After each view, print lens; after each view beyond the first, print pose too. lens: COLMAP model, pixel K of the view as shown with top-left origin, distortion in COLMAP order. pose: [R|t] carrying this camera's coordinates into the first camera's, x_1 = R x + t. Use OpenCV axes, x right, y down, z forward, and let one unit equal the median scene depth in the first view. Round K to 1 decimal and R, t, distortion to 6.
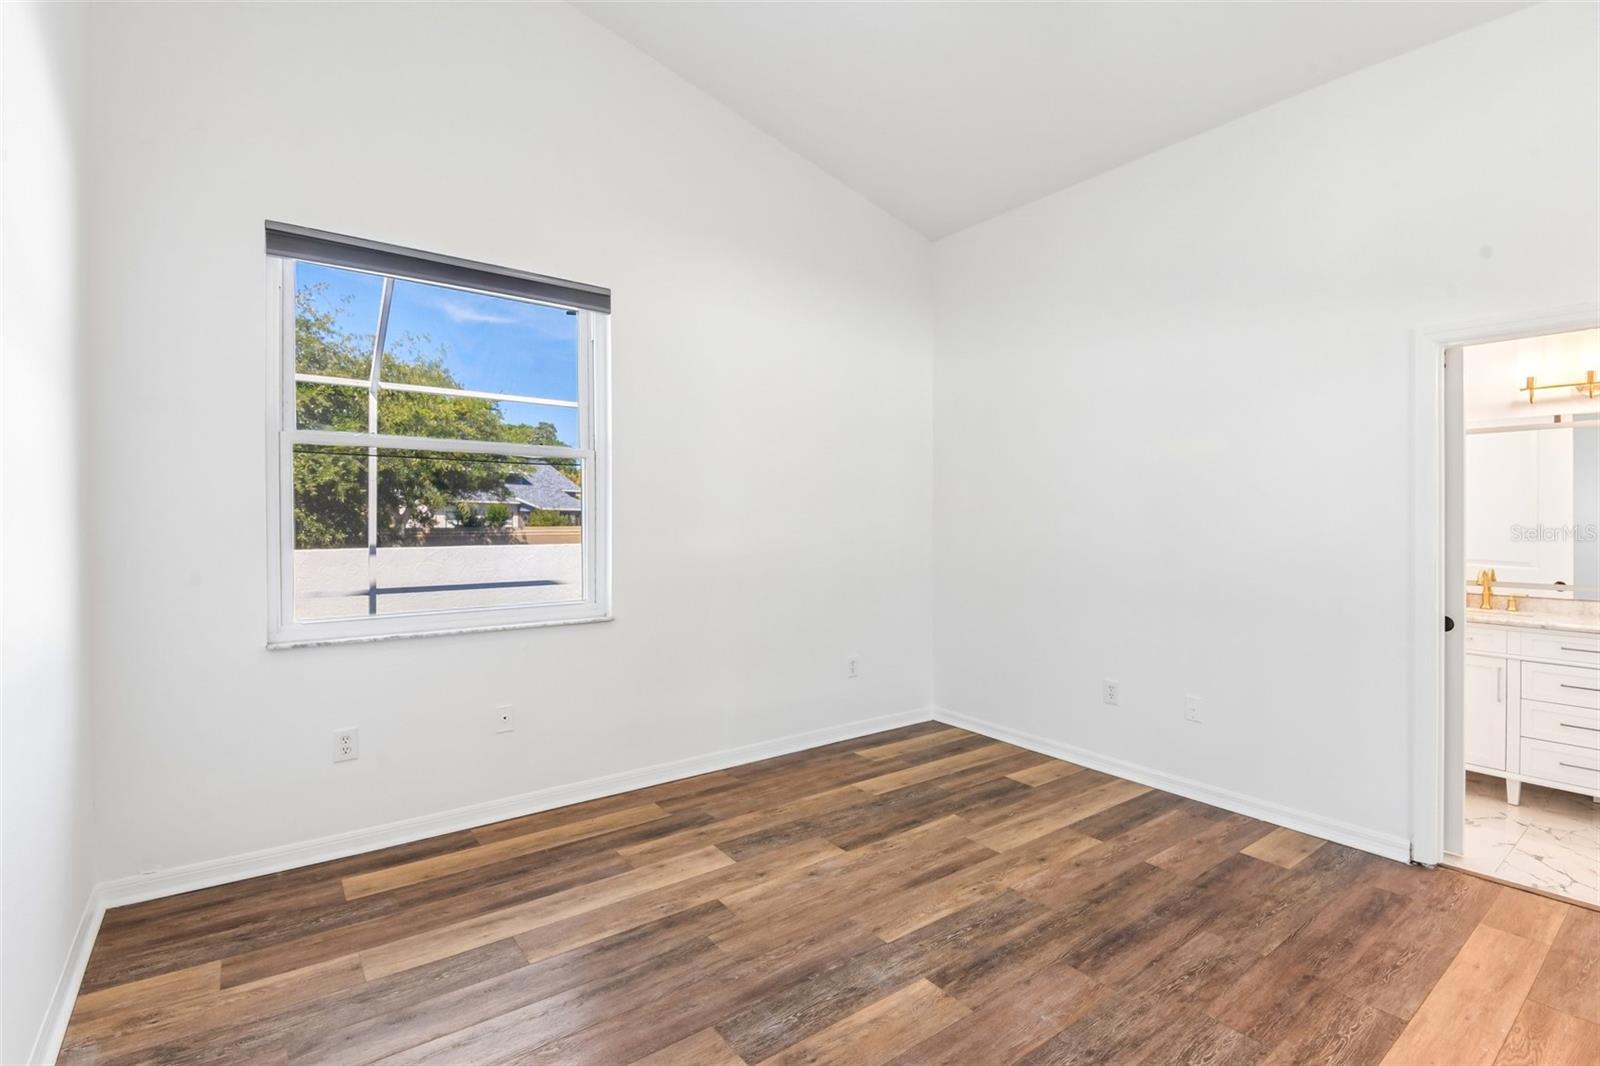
lens RADIAL K [[750.2, 0, 803.0], [0, 750.2, 521.9], [0, 0, 1]] dist [0.028864, -0.022347]
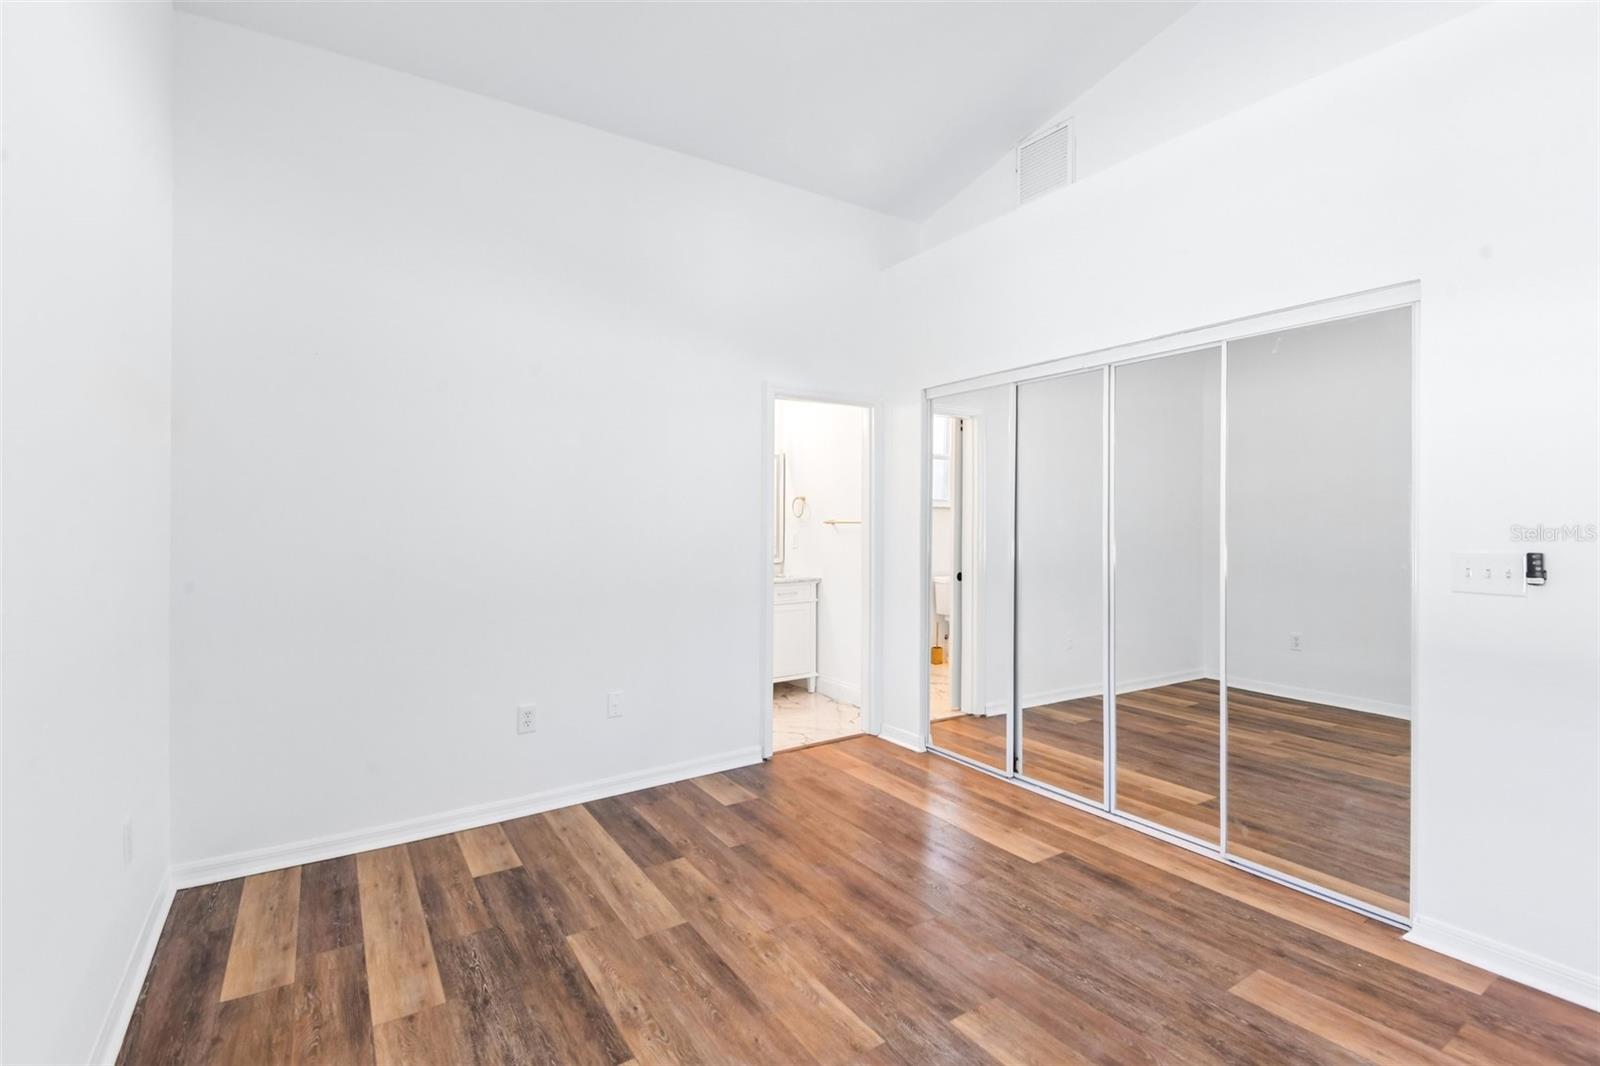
lens RADIAL K [[750.2, 0, 808.1], [0, 750.2, 525.4], [0, 0, 1]] dist [0.028864, -0.022347]
pose [[0.052943, -0.023430, 0.998323, -0.493942], [0.017607, 0.999591, 0.022526, -0.006756], [-0.998442, 0.016385, 0.053334, 0.749712]]
